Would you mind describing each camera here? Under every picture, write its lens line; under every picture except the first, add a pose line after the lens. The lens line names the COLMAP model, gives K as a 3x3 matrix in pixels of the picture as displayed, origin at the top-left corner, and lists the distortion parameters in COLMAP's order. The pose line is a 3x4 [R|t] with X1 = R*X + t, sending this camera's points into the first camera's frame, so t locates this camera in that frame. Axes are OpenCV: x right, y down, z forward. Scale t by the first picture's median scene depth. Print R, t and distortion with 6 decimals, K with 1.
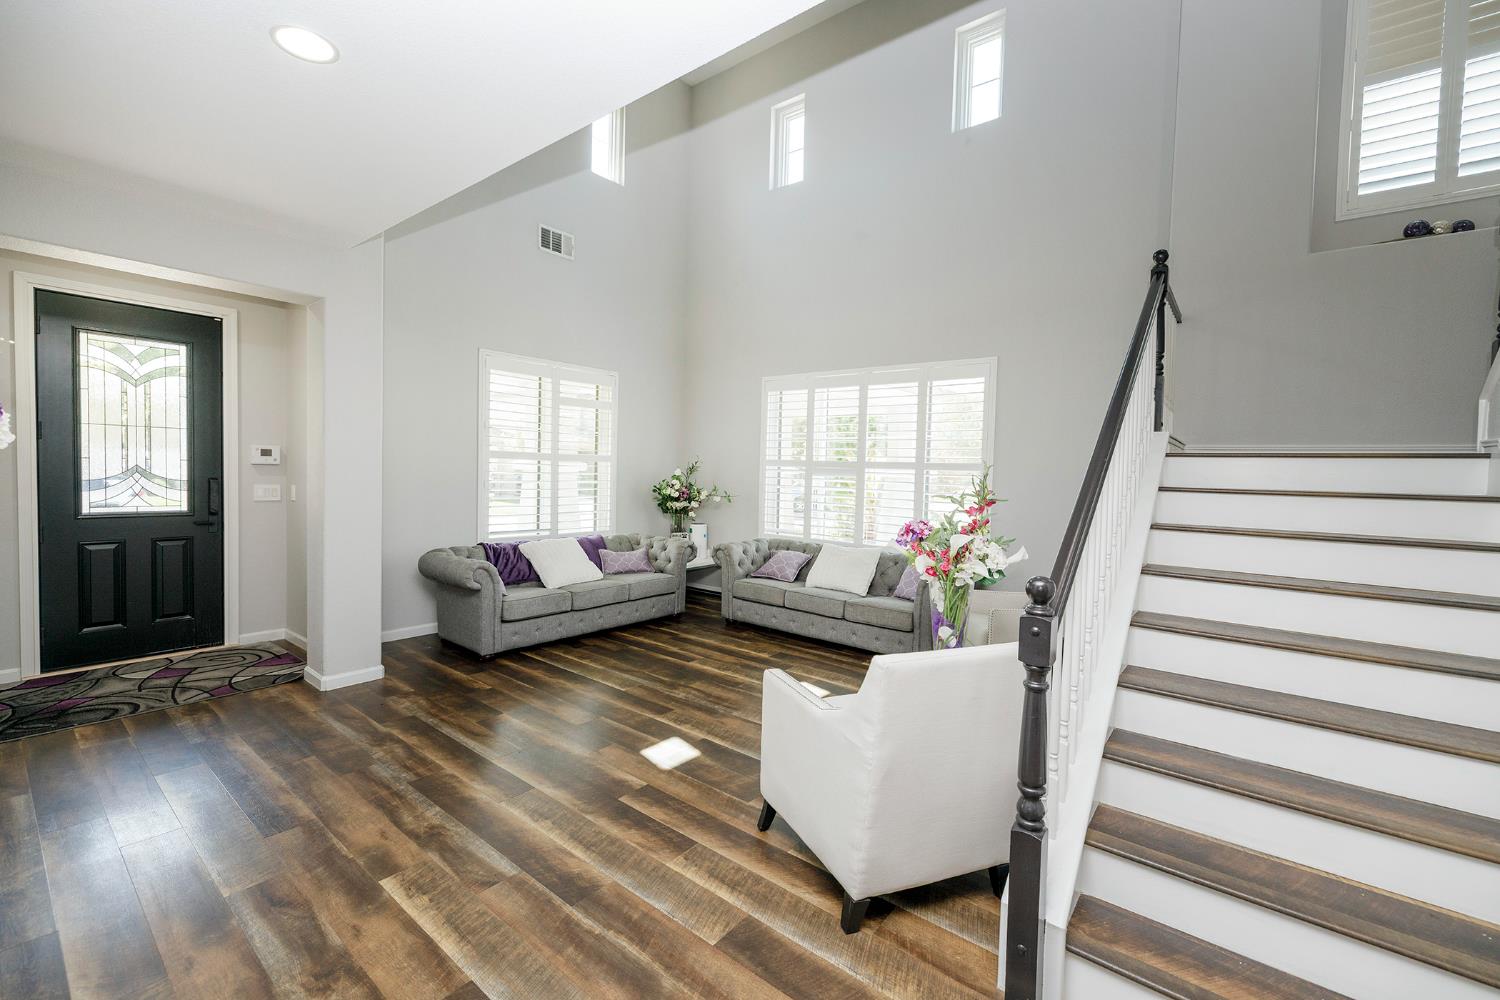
lens RADIAL K [[626.9, 0, 742.4], [0, 626.9, 497.1], [0, 0, 1]] dist [0.002135, -0.000346]
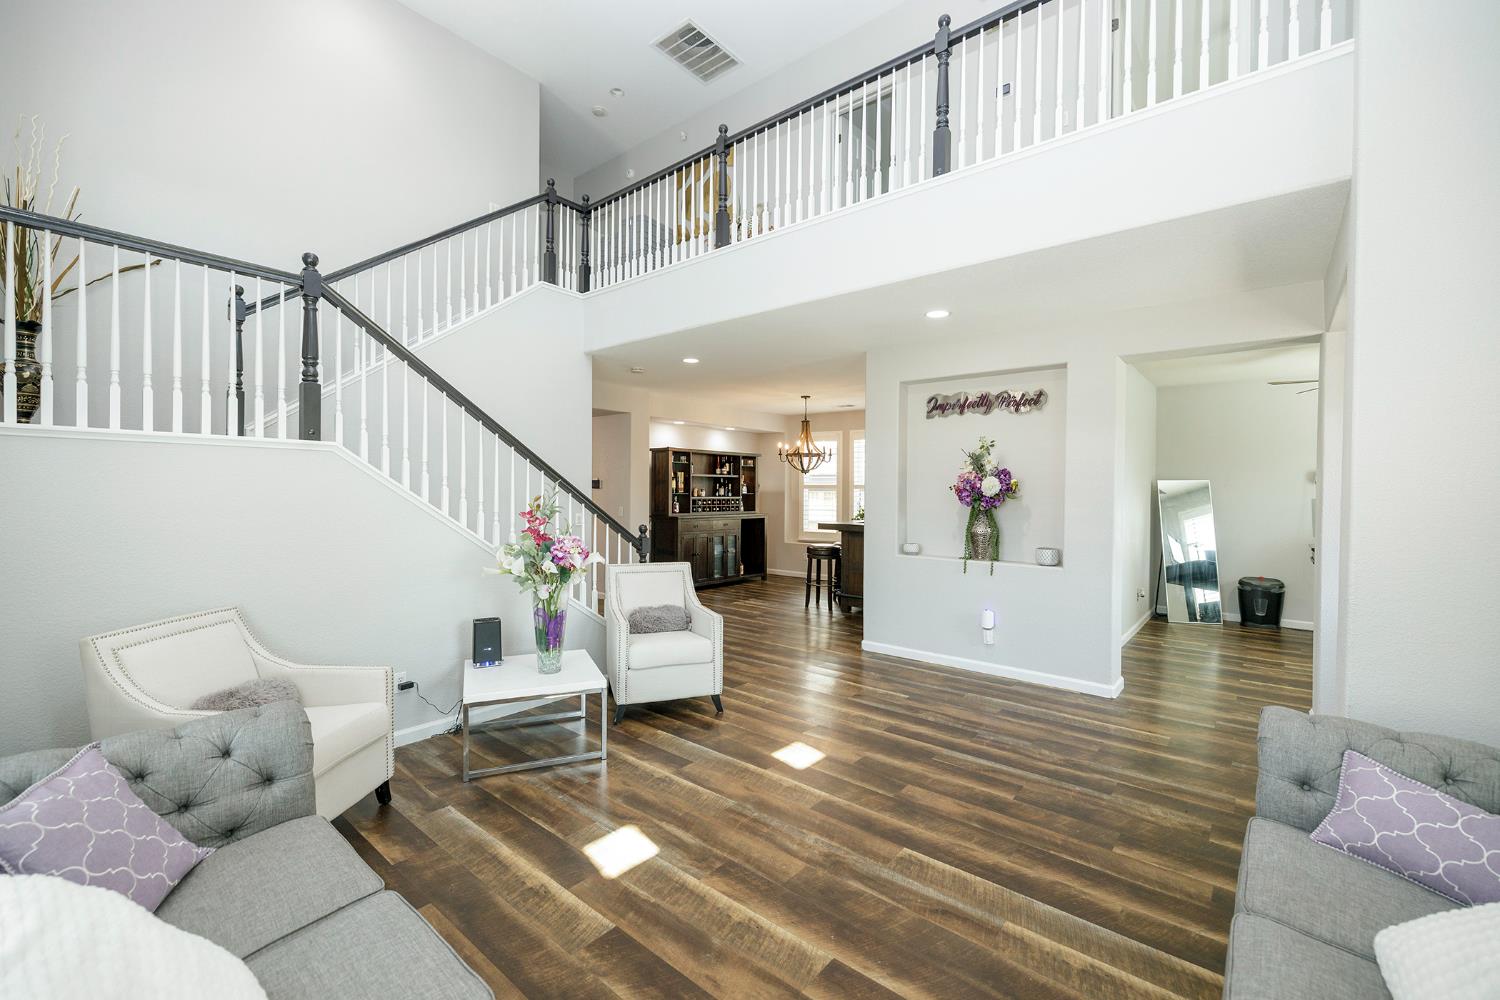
lens RADIAL K [[626.9, 0, 739.9], [0, 626.9, 496.2], [0, 0, 1]] dist [0.002135, -0.000346]
pose [[-0.999053, -0.032868, 0.028518, -0.025693], [-0.031304, 0.998069, 0.053658, -0.067340], [-0.030227, 0.052714, -0.998152, 1.438483]]
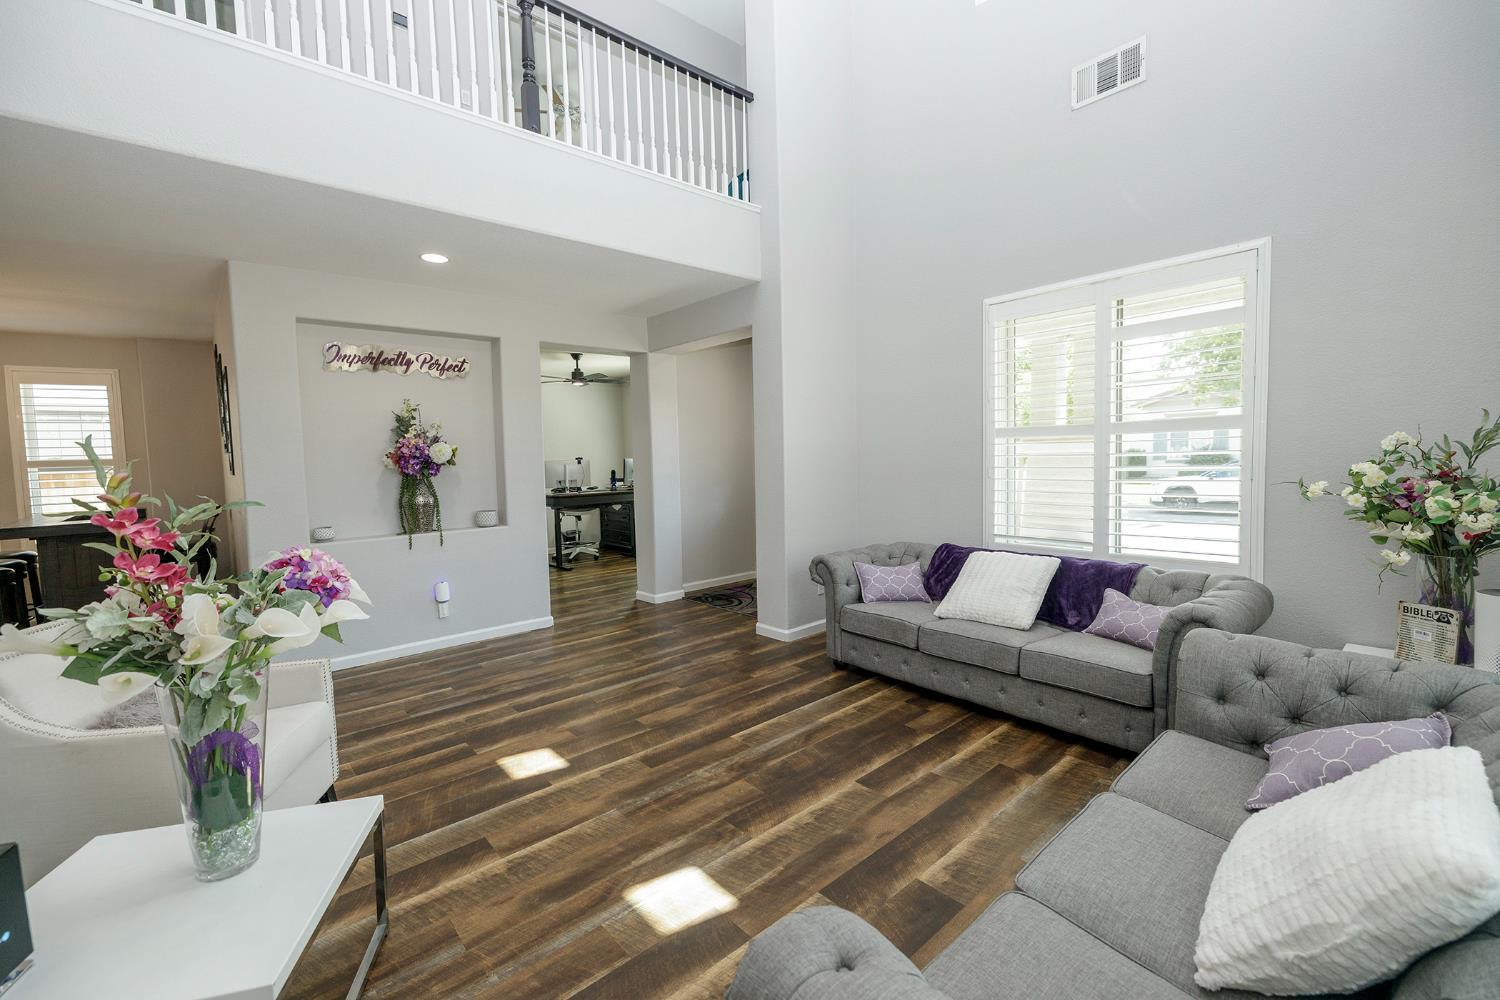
lens RADIAL K [[626.9, 0, 744.0], [0, 626.9, 490.2], [0, 0, 1]] dist [0.002135, -0.000346]
pose [[-0.172101, 0.033678, -0.984503, 0.507789], [-0.019772, 0.999096, 0.037634, -0.026809], [0.984881, 0.025943, -0.171280, 1.014823]]
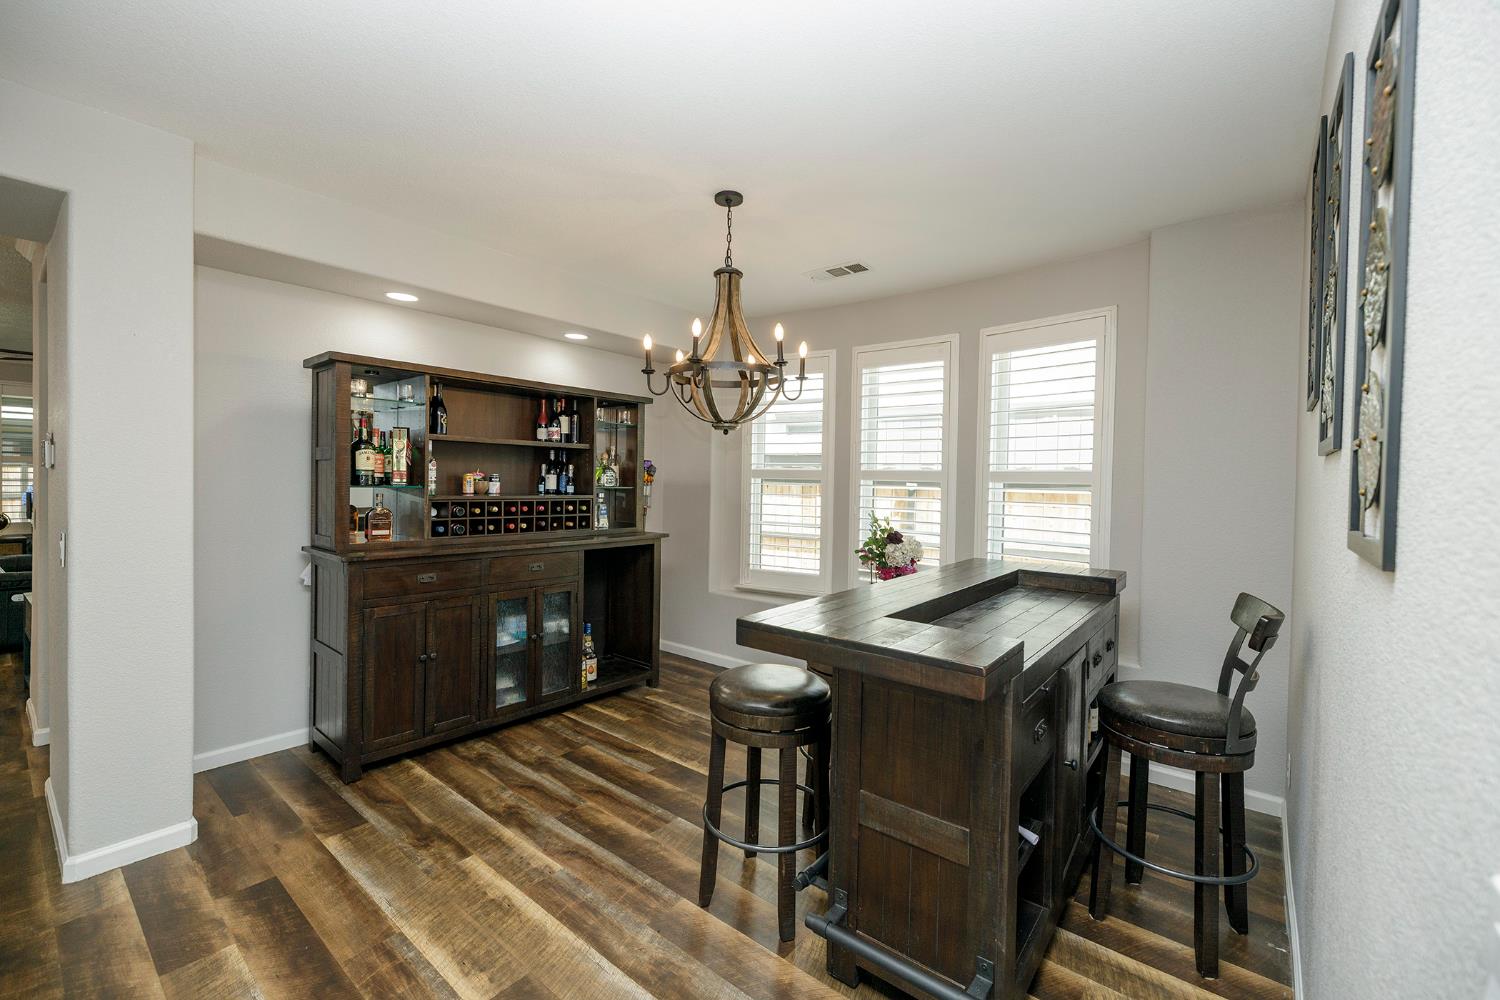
lens RADIAL K [[626.9, 0, 744.7], [0, 626.9, 493.1], [0, 0, 1]] dist [0.002135, -0.000346]
pose [[-0.998838, -0.048106, 0.002884, -0.187756], [-0.047820, 0.996768, 0.064555, -0.021470], [-0.005980, 0.064342, -0.997910, 0.193607]]
